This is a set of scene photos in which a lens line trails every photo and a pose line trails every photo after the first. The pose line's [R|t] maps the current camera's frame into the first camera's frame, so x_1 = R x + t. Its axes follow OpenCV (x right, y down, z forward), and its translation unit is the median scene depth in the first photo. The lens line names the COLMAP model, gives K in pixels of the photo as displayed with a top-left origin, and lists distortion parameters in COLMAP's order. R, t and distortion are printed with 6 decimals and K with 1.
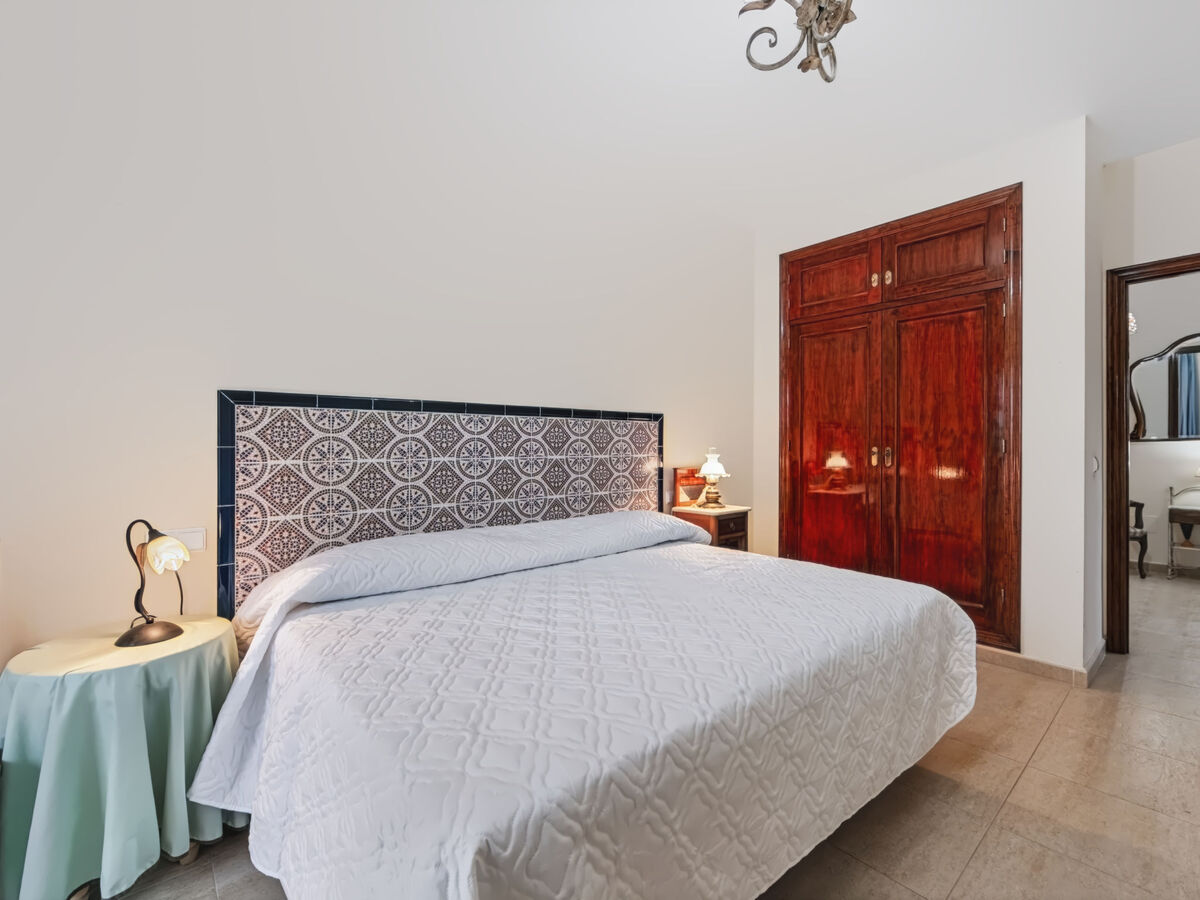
lens RADIAL K [[528.0, 0, 602.6], [0, 528.0, 454.1], [0, 0, 1]] dist [-0.001926, 0.000242]
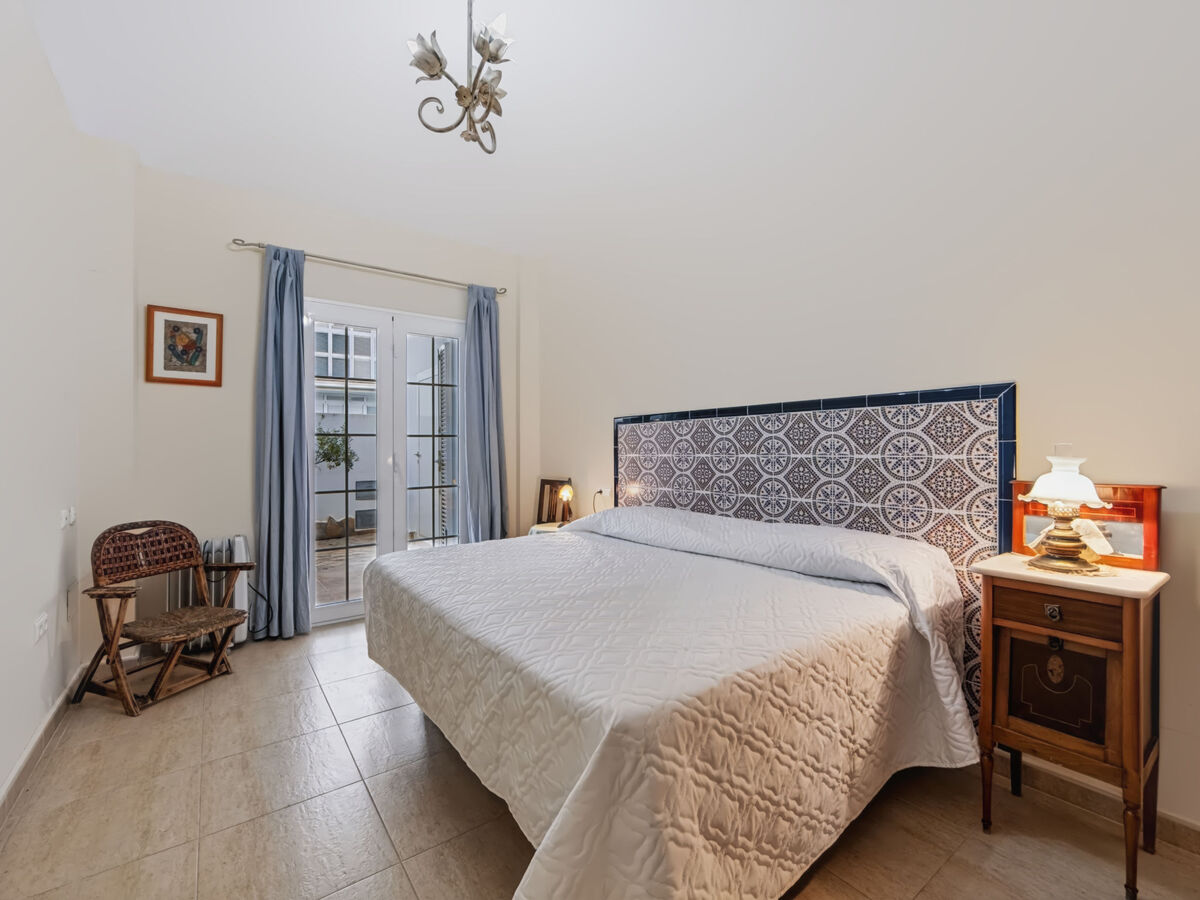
lens RADIAL K [[528.0, 0, 602.6], [0, 528.0, 454.1], [0, 0, 1]] dist [-0.001926, 0.000242]
pose [[-0.060045, 0.016515, -0.998059, 0.844242], [0.000761, 0.999864, 0.016499, -0.012684], [0.998195, 0.000231, -0.060049, 0.730232]]
